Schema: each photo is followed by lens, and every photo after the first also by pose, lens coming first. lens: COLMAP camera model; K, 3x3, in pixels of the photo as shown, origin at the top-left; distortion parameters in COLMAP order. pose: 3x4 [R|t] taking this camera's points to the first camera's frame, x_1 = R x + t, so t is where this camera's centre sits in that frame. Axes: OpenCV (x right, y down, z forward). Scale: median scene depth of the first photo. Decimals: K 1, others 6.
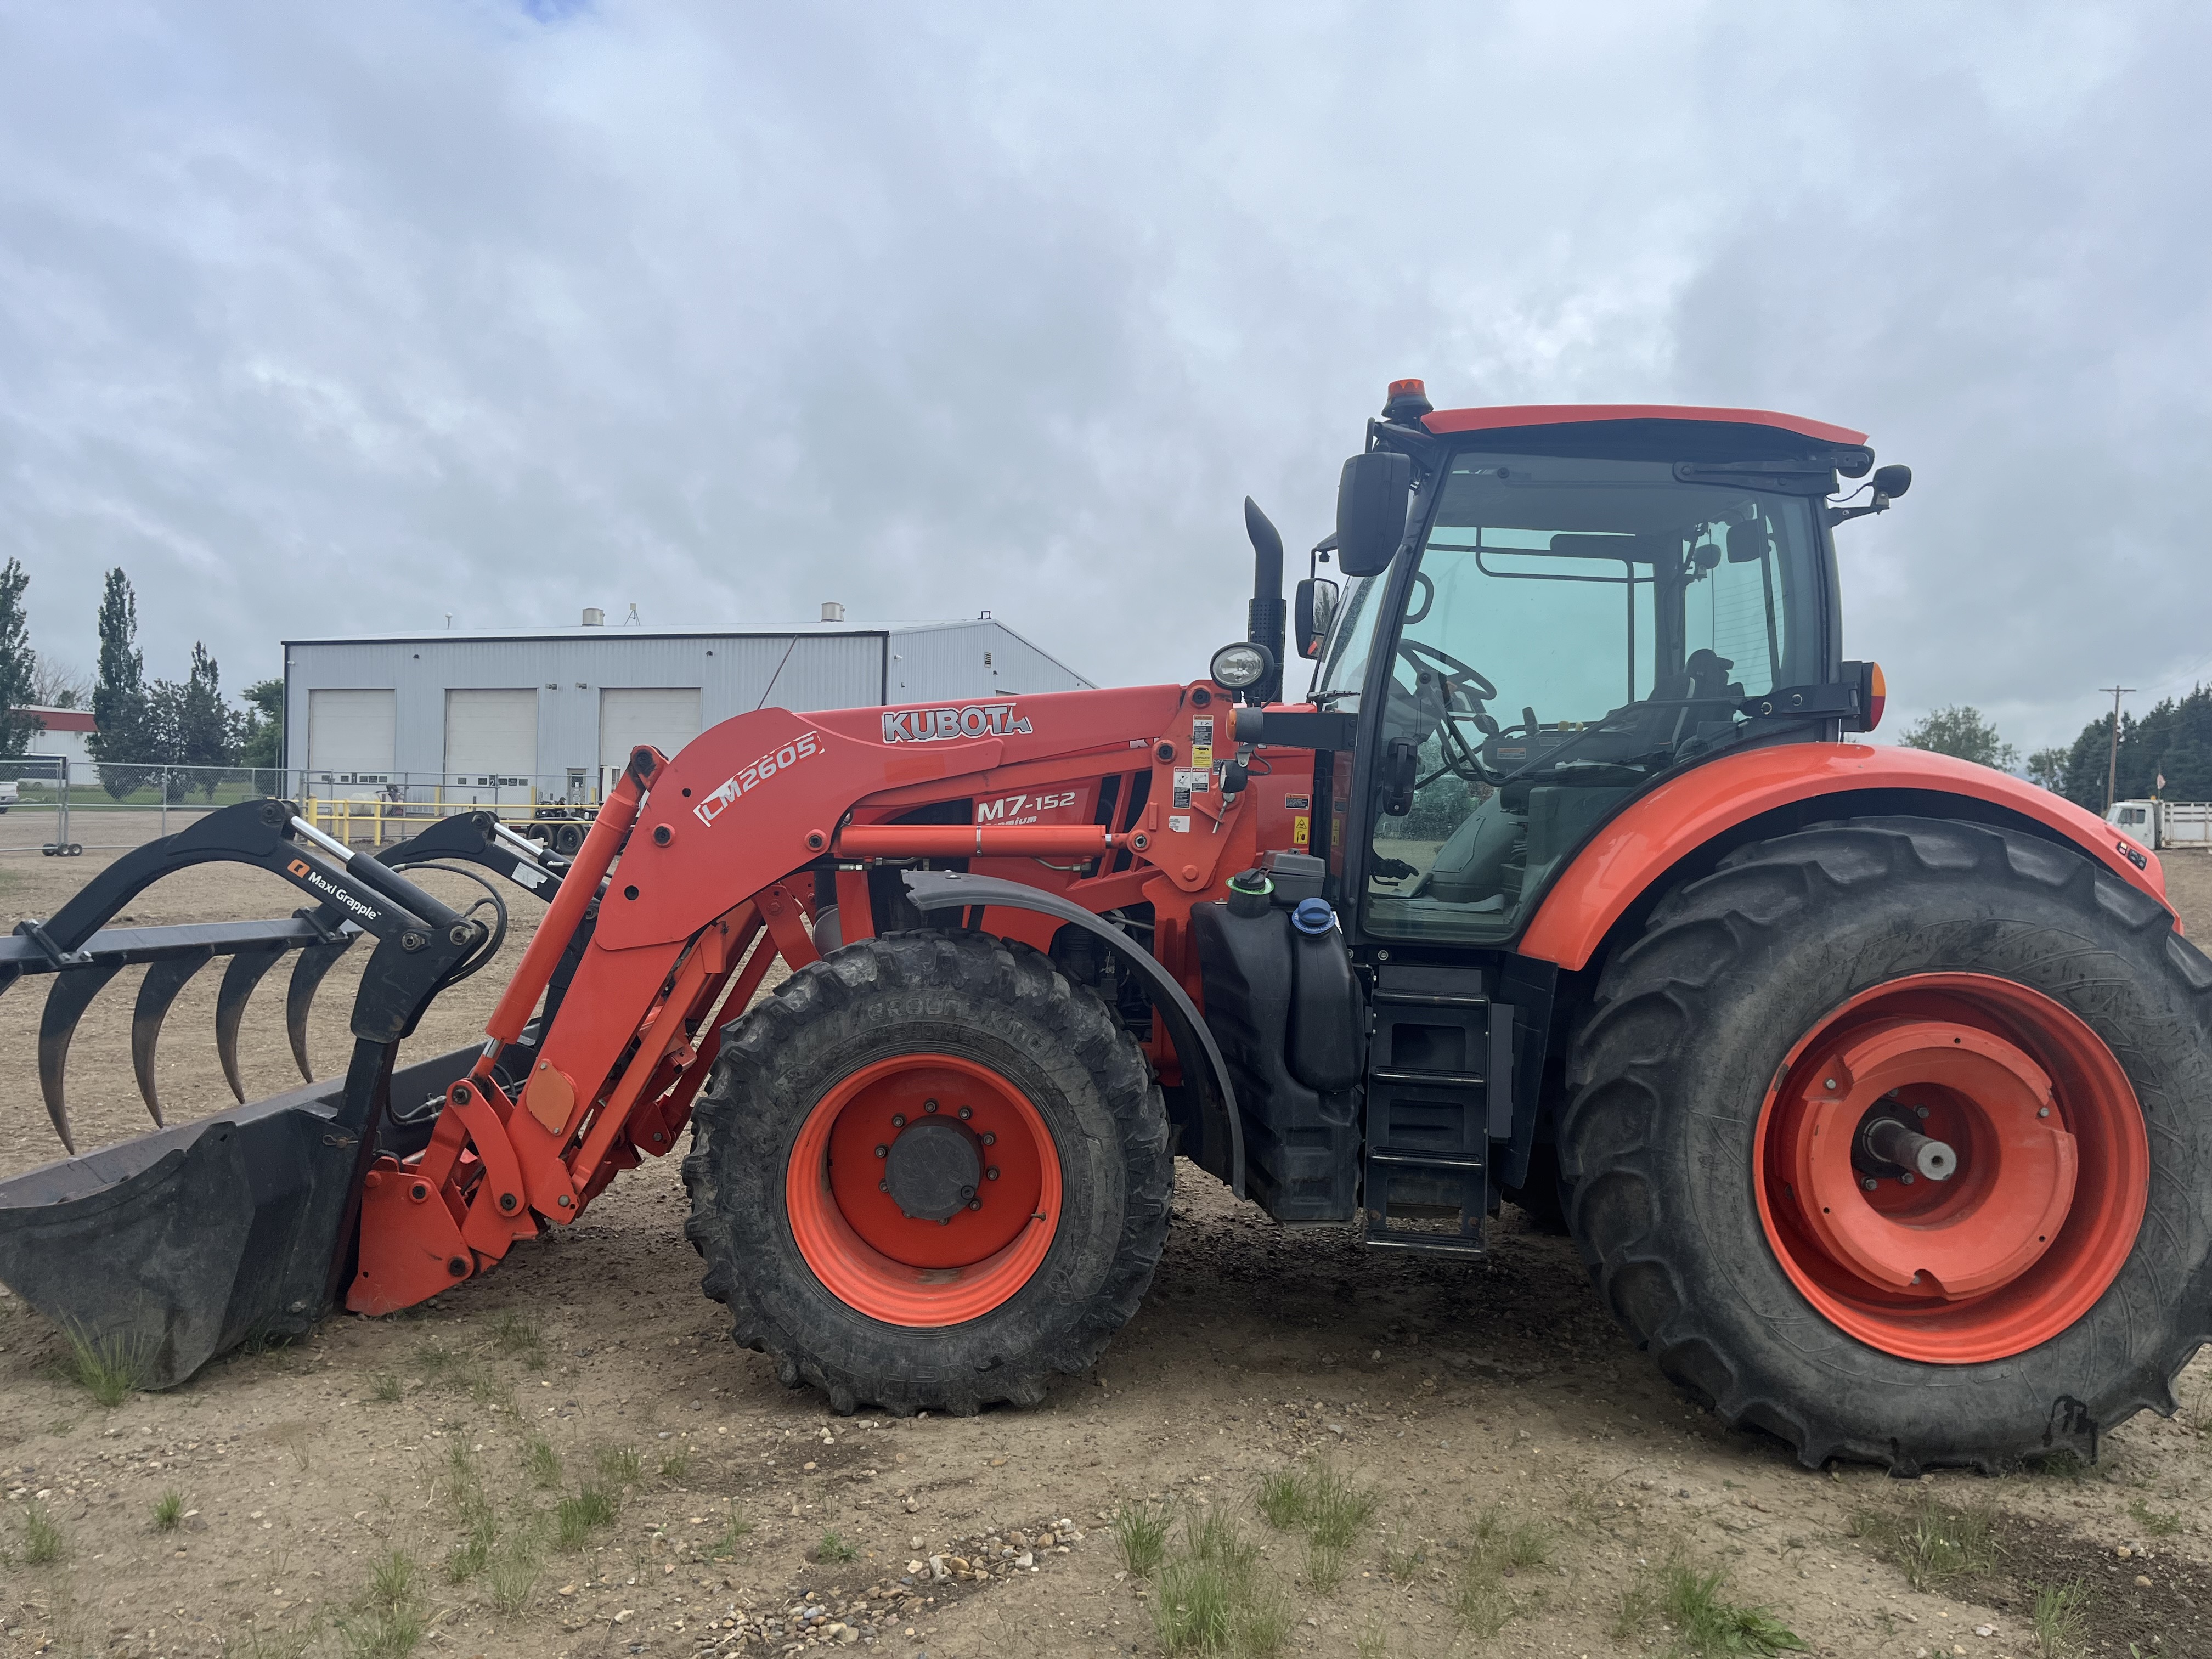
lens RADIAL K [[1672.8, 0, 1114.2], [0, 1672.8, 830.1], [0, 0, 1]] dist [0.053478, -0.064259]
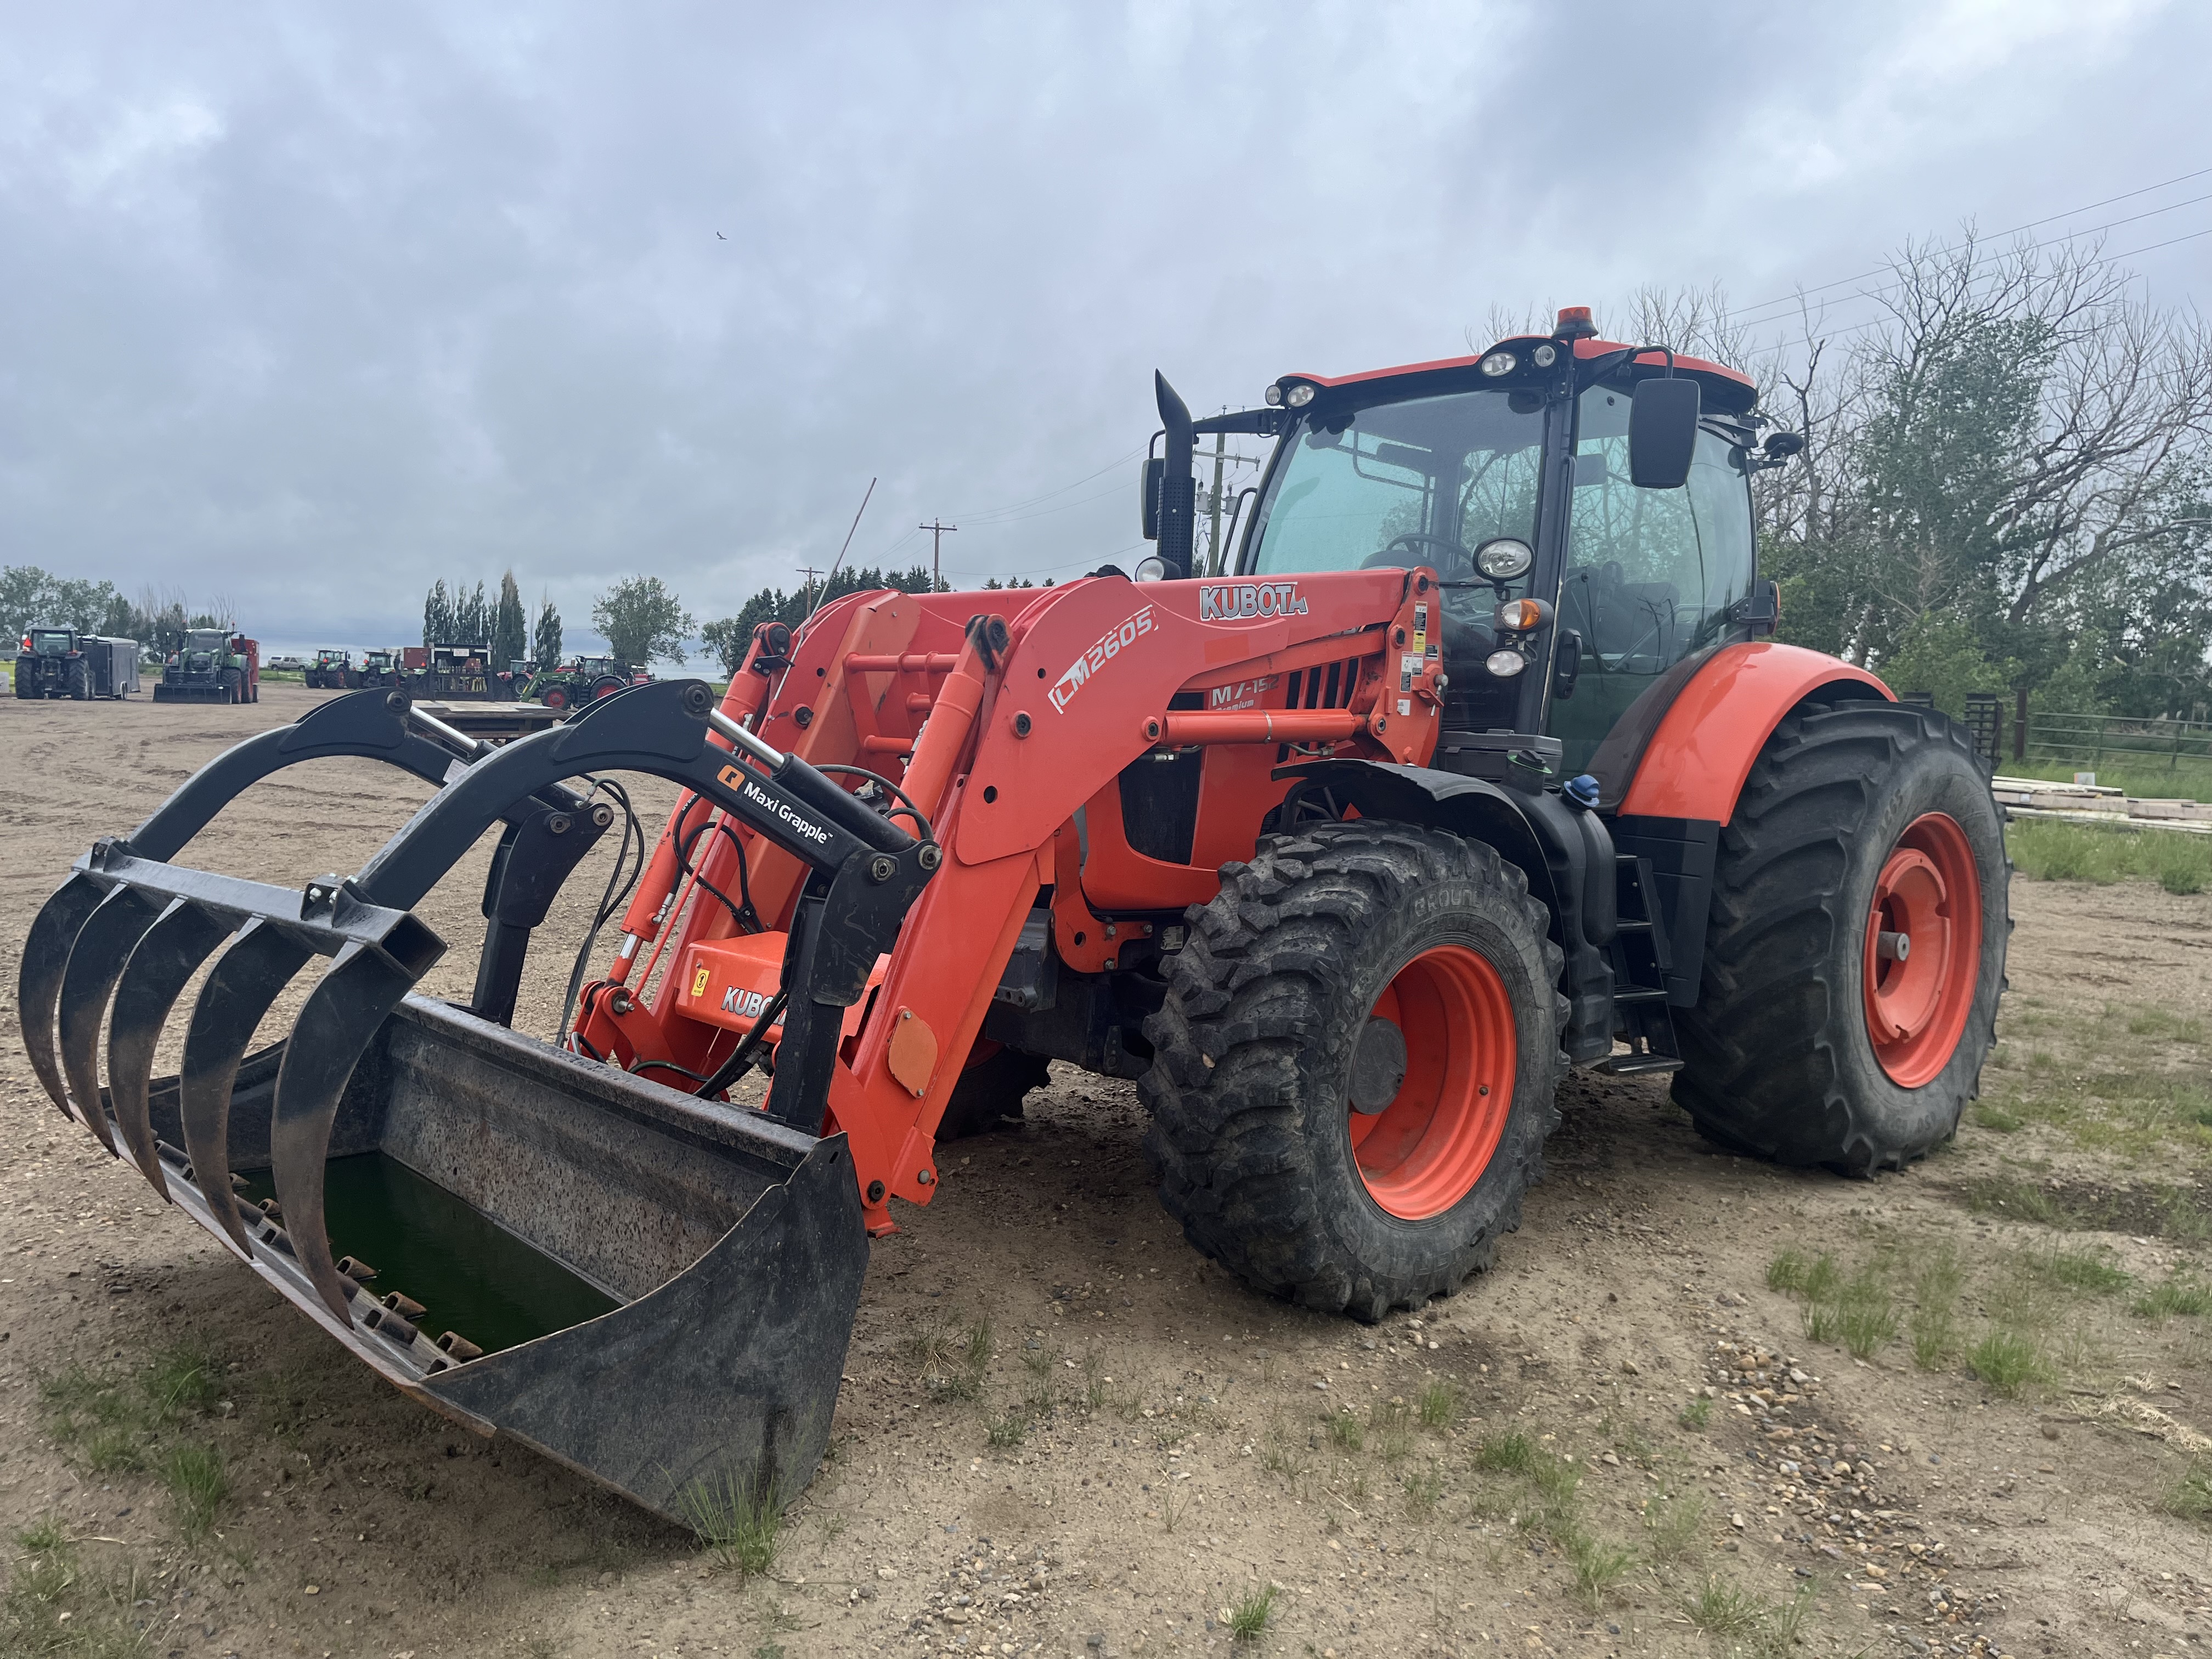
lens RADIAL K [[1672.8, 0, 1089.7], [0, 1672.8, 819.8], [0, 0, 1]] dist [0.053478, -0.064259]
pose [[0.741292, -0.050162, 0.669305, -0.914109], [-0.001121, 0.997109, 0.075971, -0.014634], [-0.671181, -0.057067, 0.739093, 0.410357]]
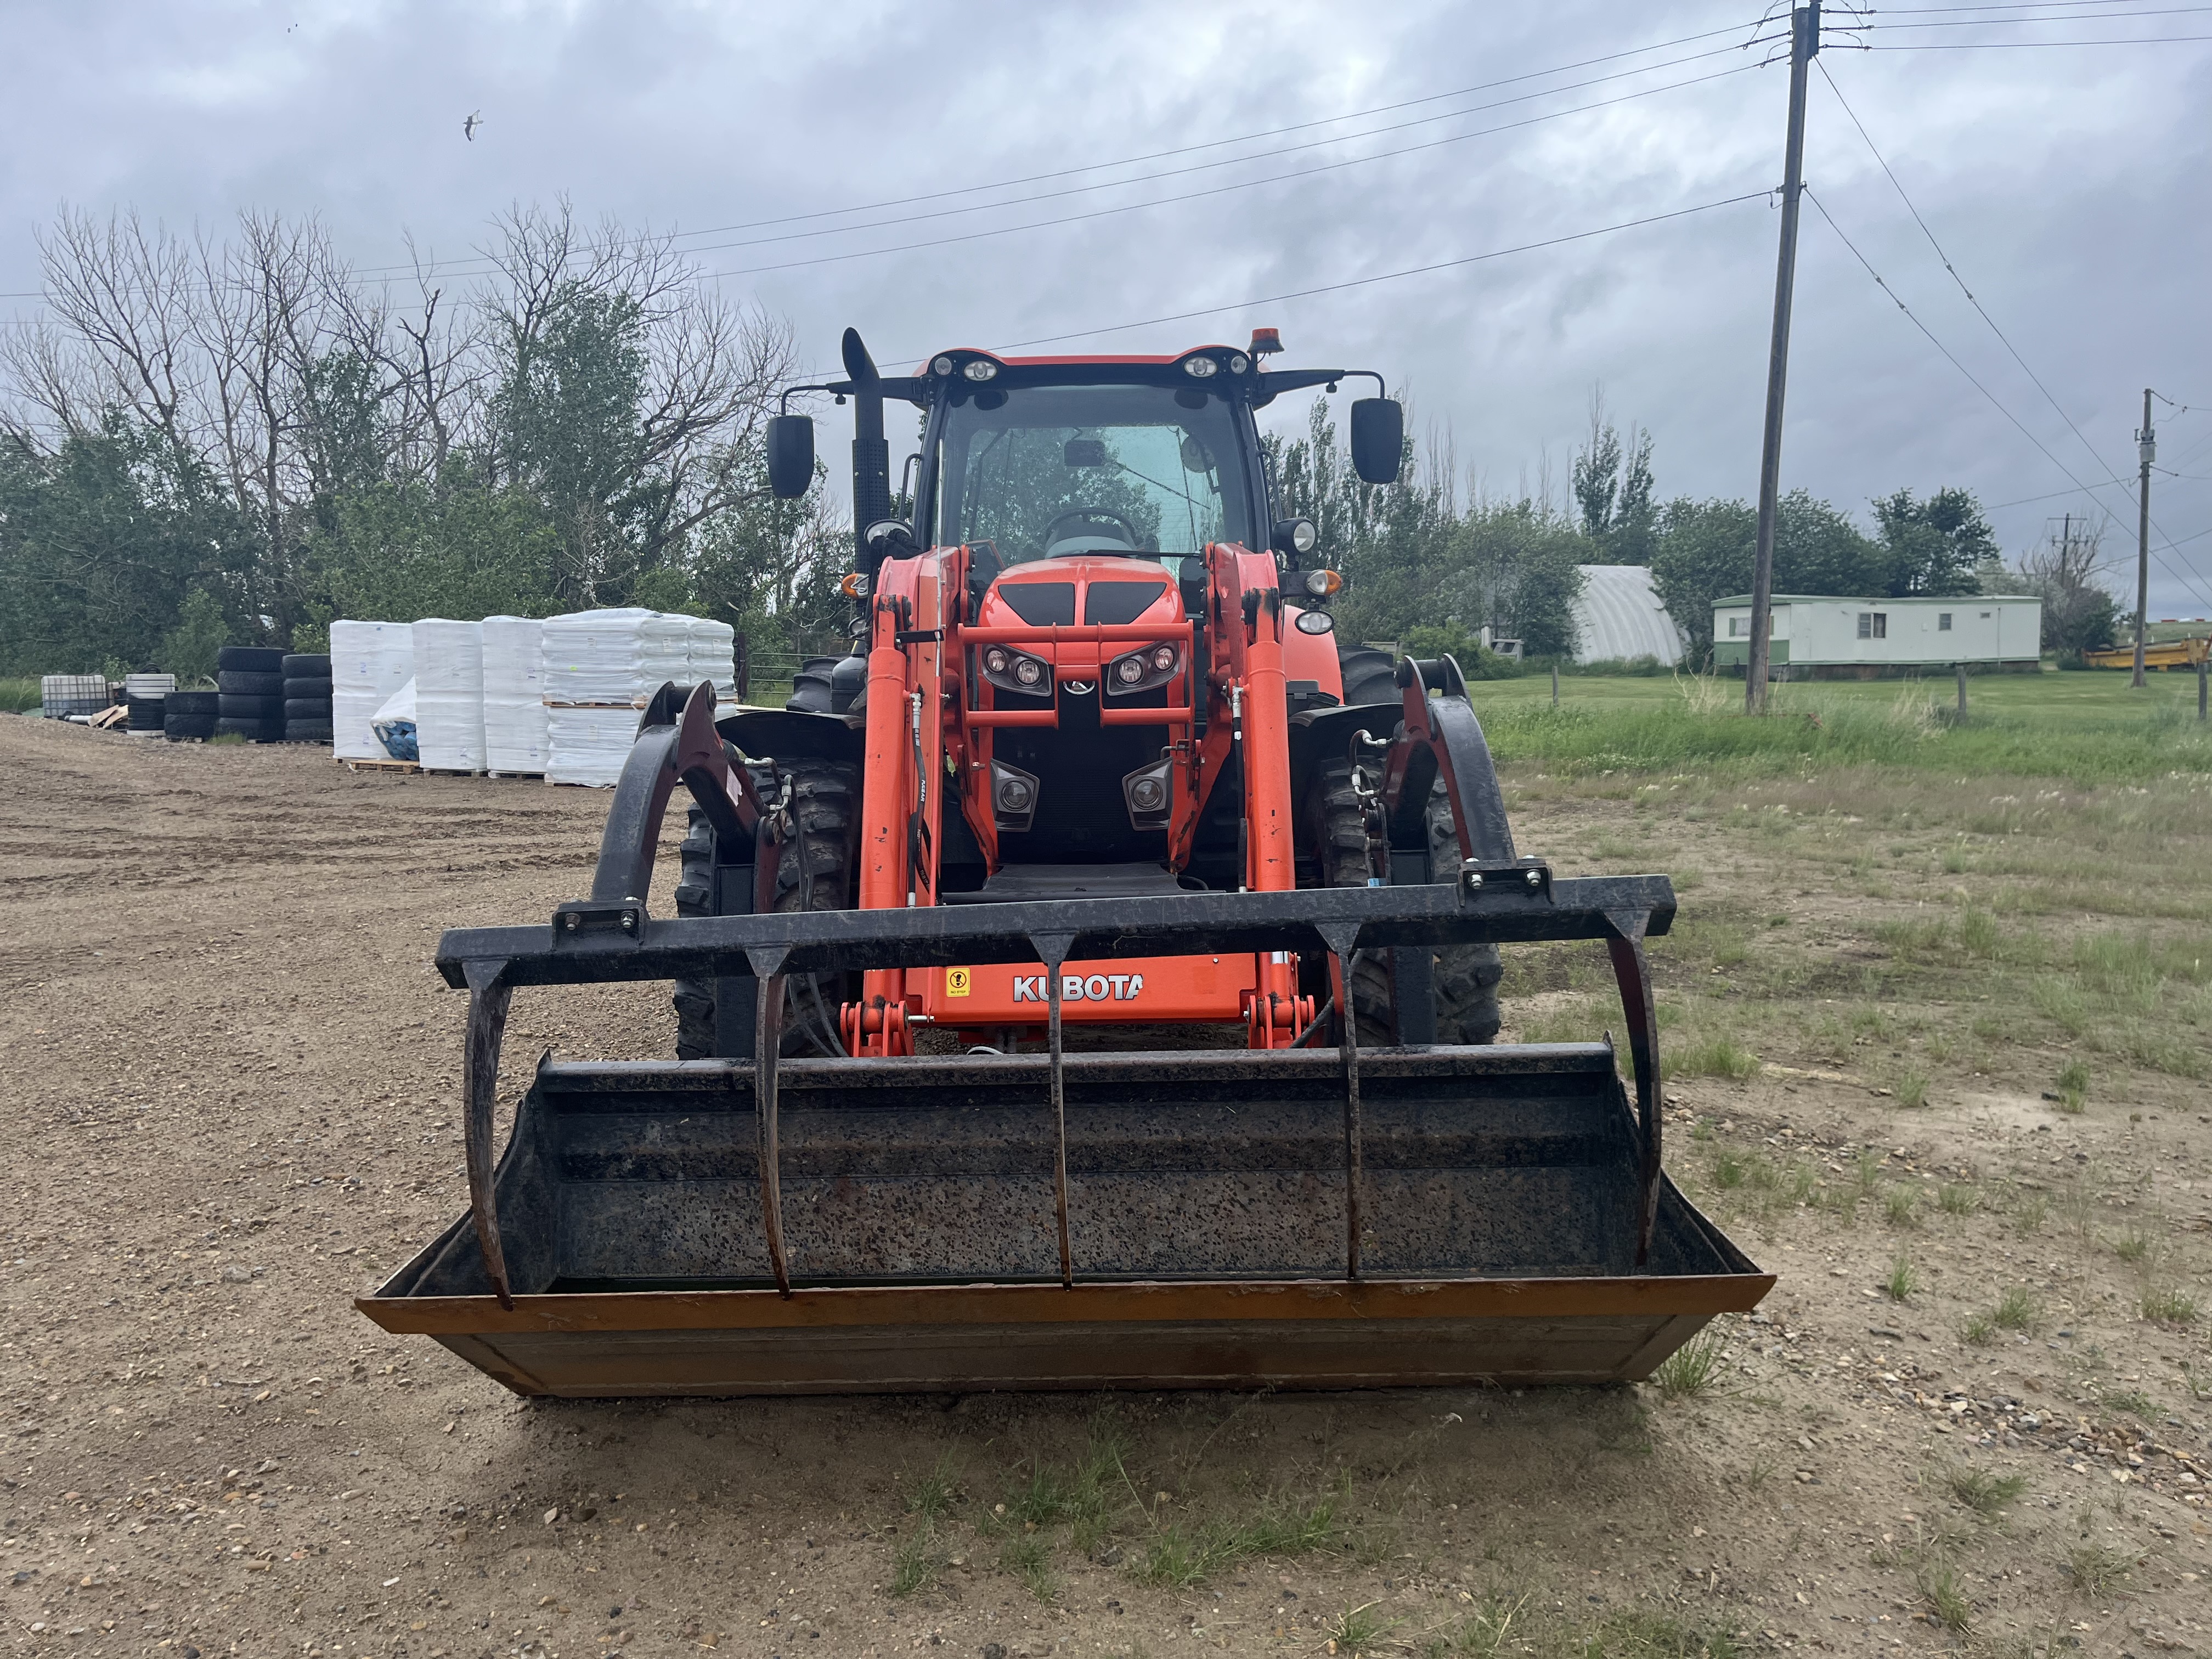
lens RADIAL K [[1672.8, 0, 1094.7], [0, 1672.8, 832.4], [0, 0, 1]] dist [0.053478, -0.064259]
pose [[0.012287, -0.125085, 0.992070, -1.372083], [0.025276, 0.991867, 0.124746, -0.040179], [-0.999605, 0.023543, 0.015349, 1.278763]]
